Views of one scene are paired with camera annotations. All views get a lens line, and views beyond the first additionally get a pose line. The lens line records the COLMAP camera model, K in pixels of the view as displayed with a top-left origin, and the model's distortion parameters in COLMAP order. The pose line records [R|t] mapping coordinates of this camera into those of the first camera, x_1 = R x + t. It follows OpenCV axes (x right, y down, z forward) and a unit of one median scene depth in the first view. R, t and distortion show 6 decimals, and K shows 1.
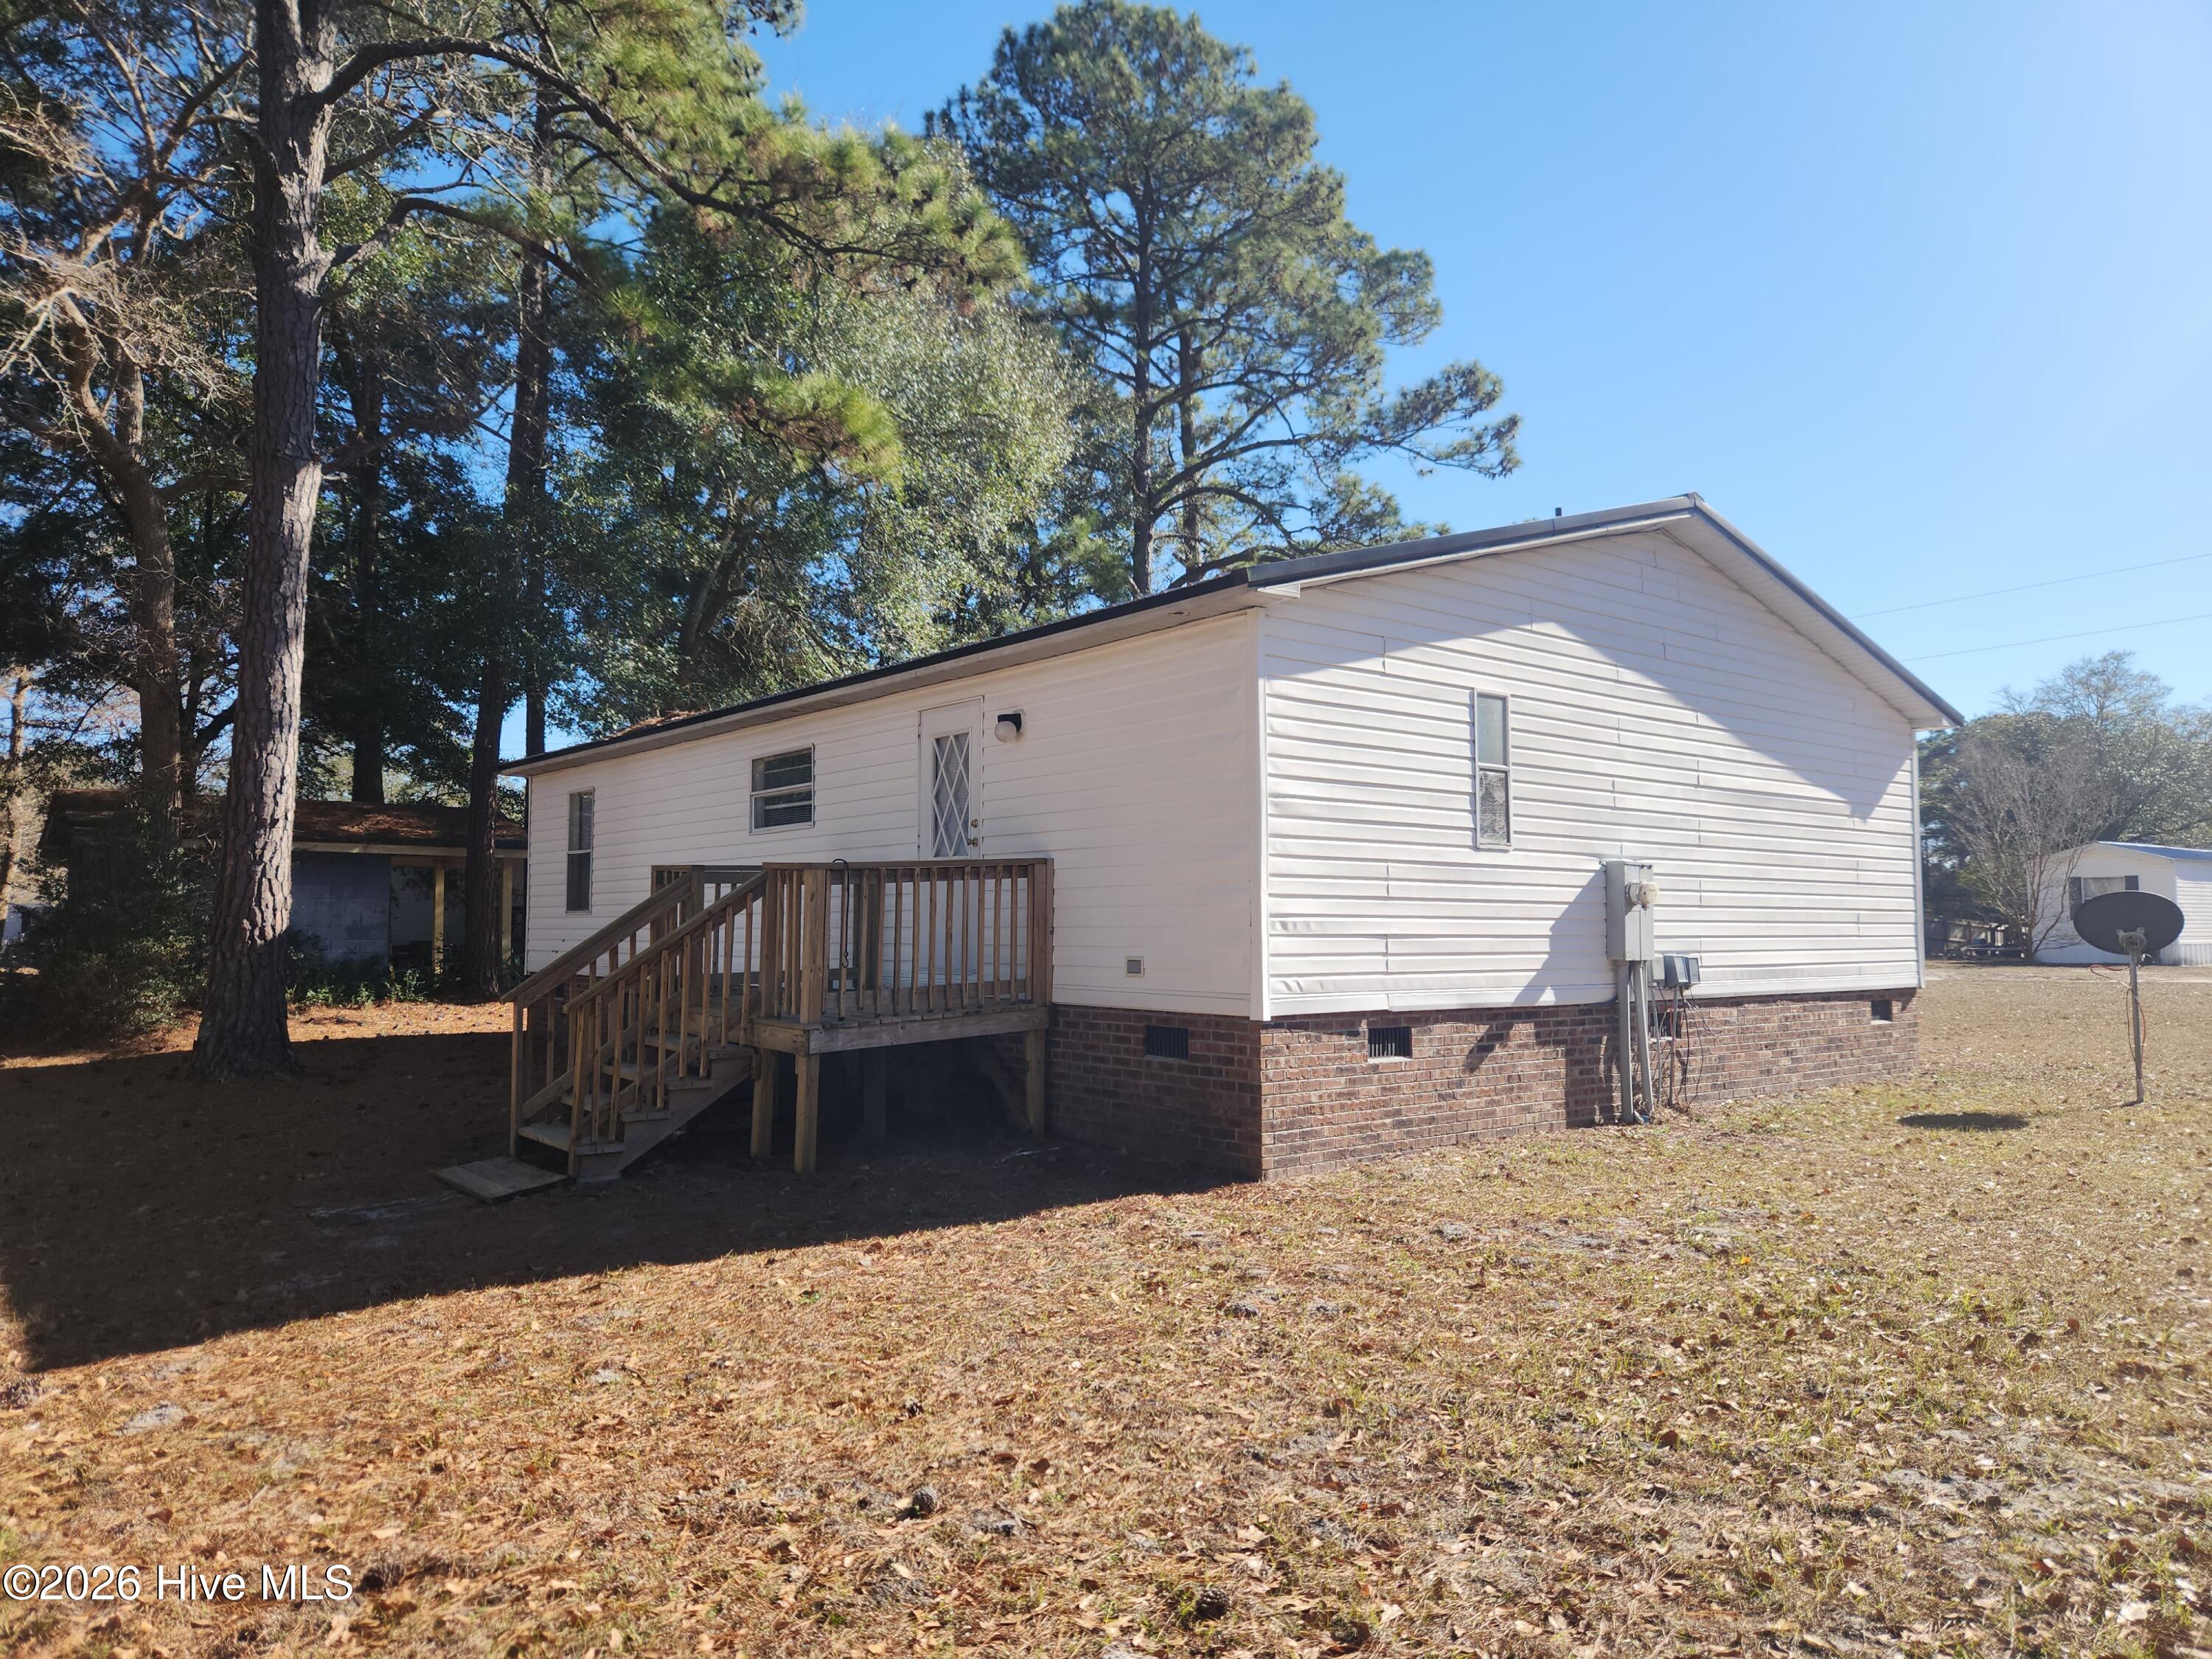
lens RADIAL K [[1519.0, 0, 1106.6], [0, 1519.0, 846.9], [0, 0, 1]] dist [0.086294, -0.085906]
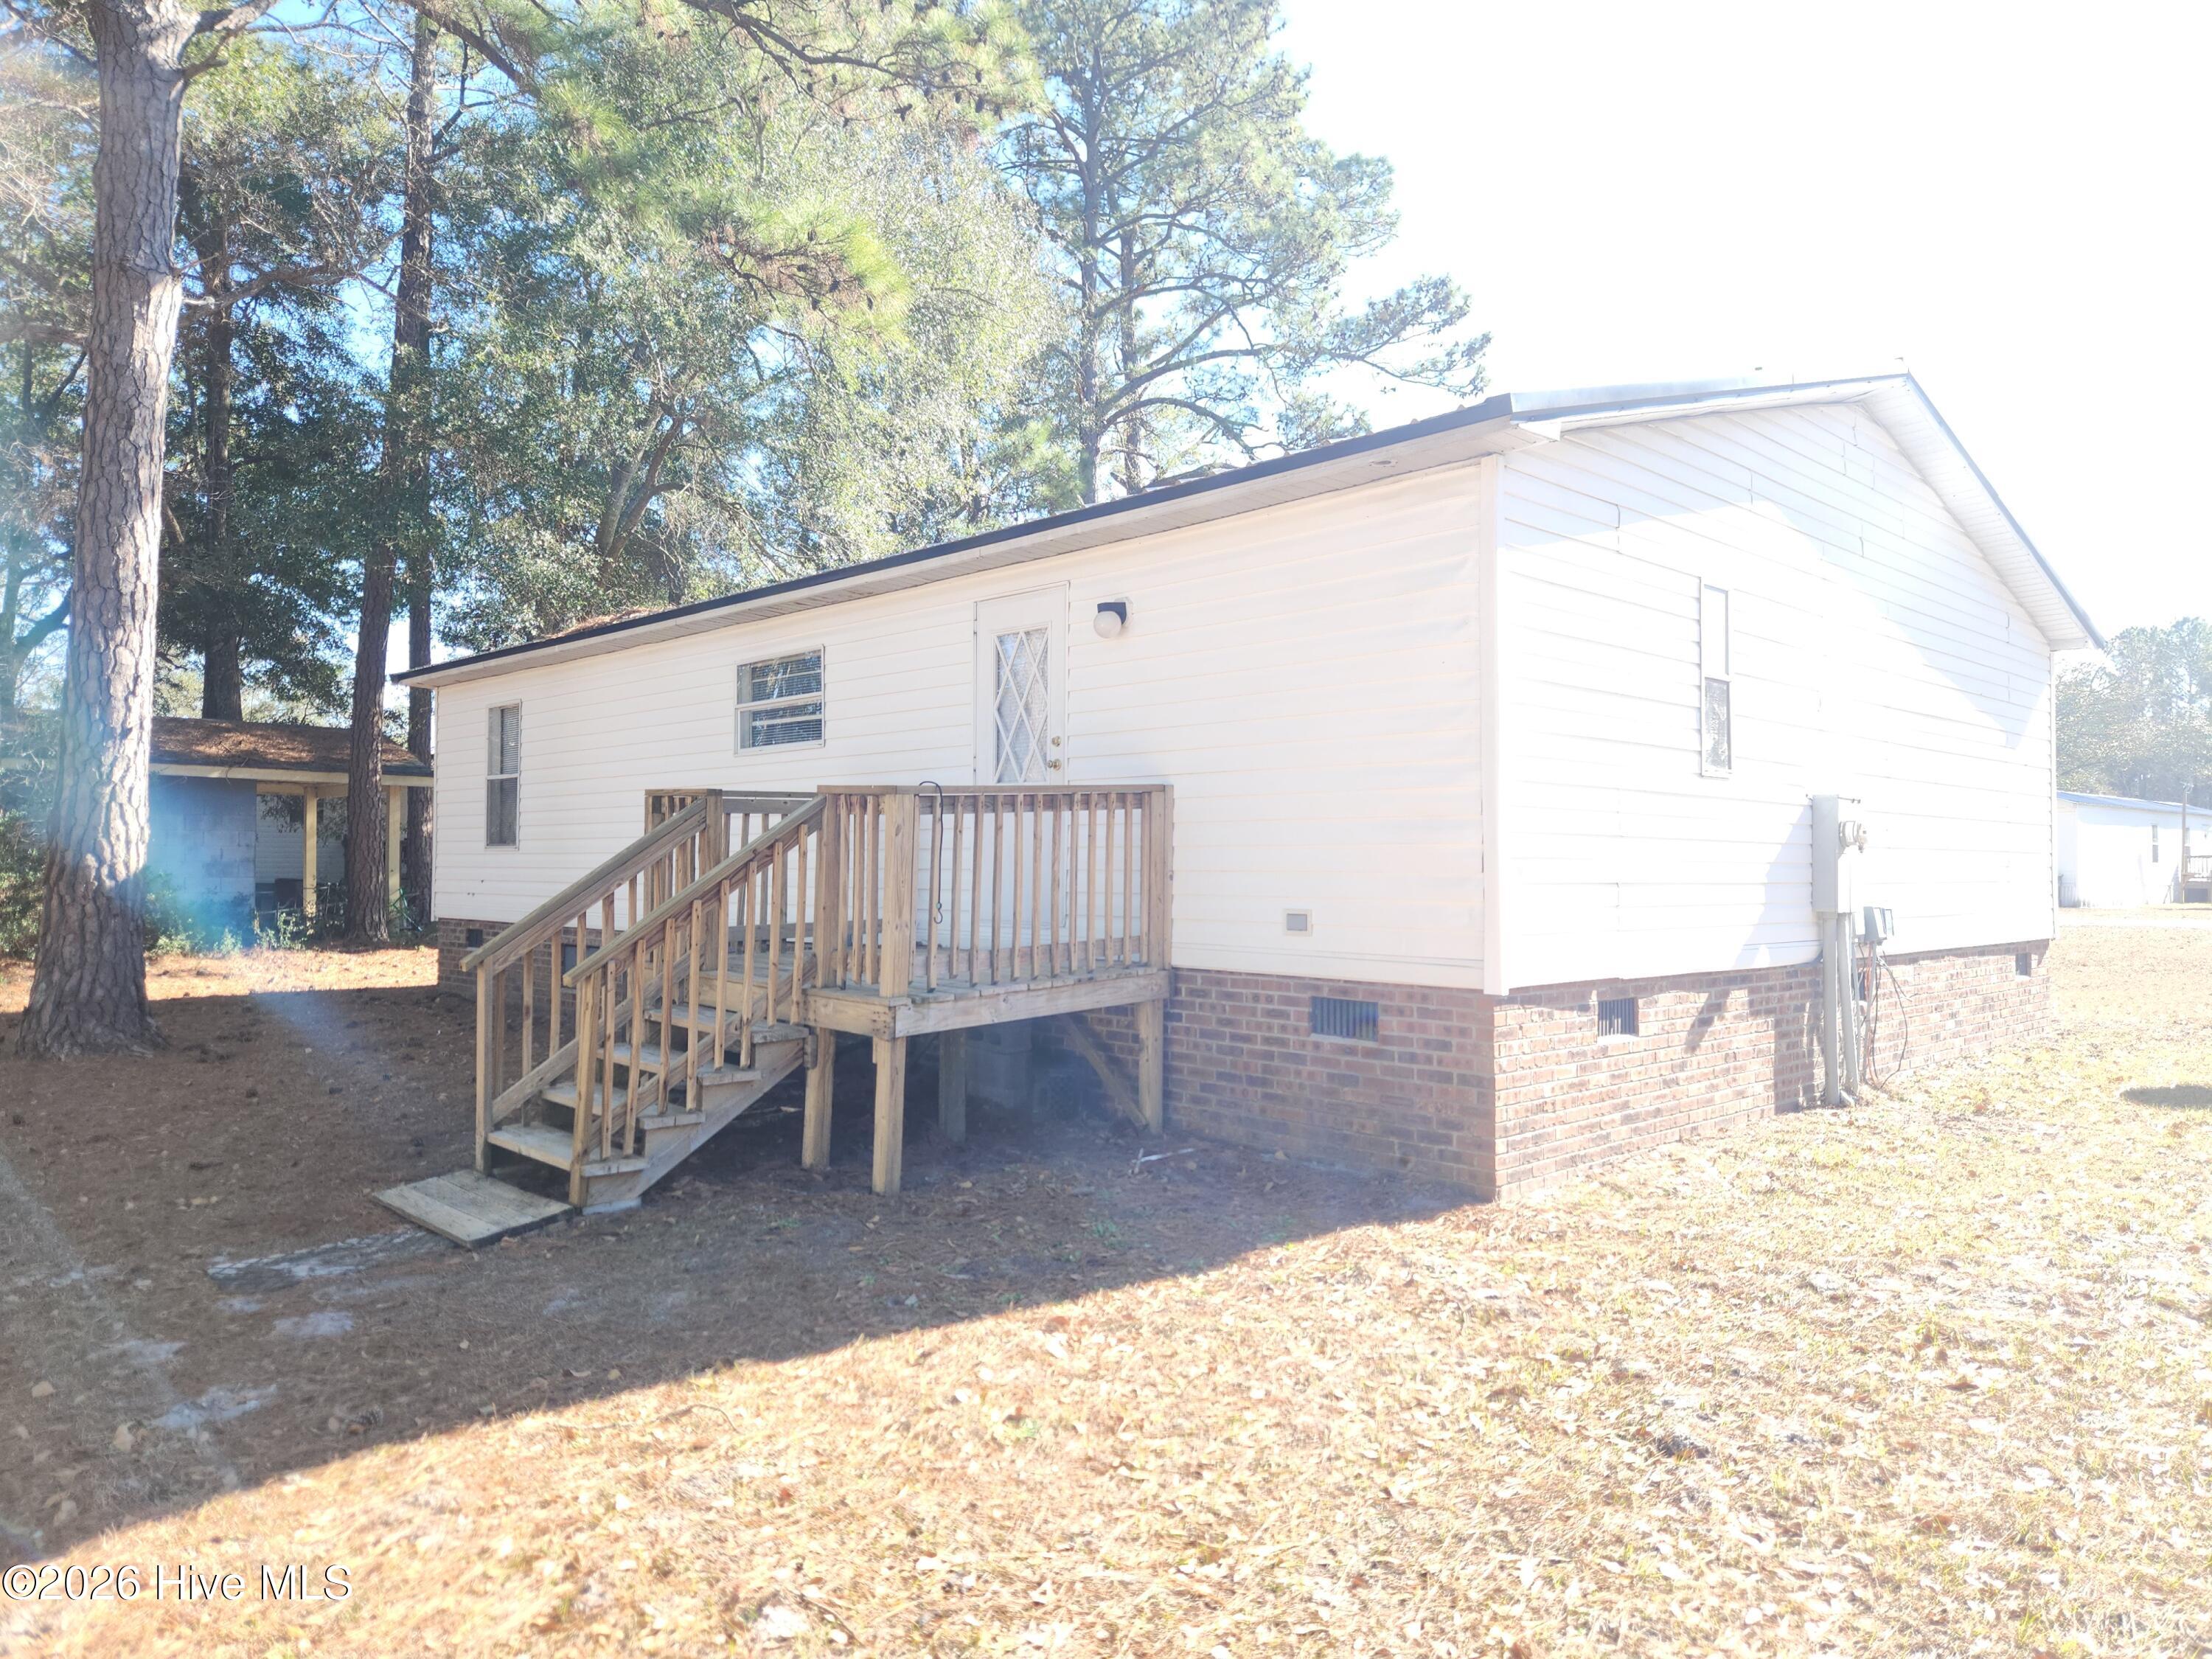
lens RADIAL K [[1470.4, 0, 1098.9], [0, 1470.4, 834.1], [0, 0, 1]] dist [0.081965, -0.070267]
pose [[0.995515, 0.006395, 0.094390, -0.112649], [-0.009408, 0.999459, 0.031505, 0.007291], [-0.094138, -0.032252, 0.995037, 0.181962]]
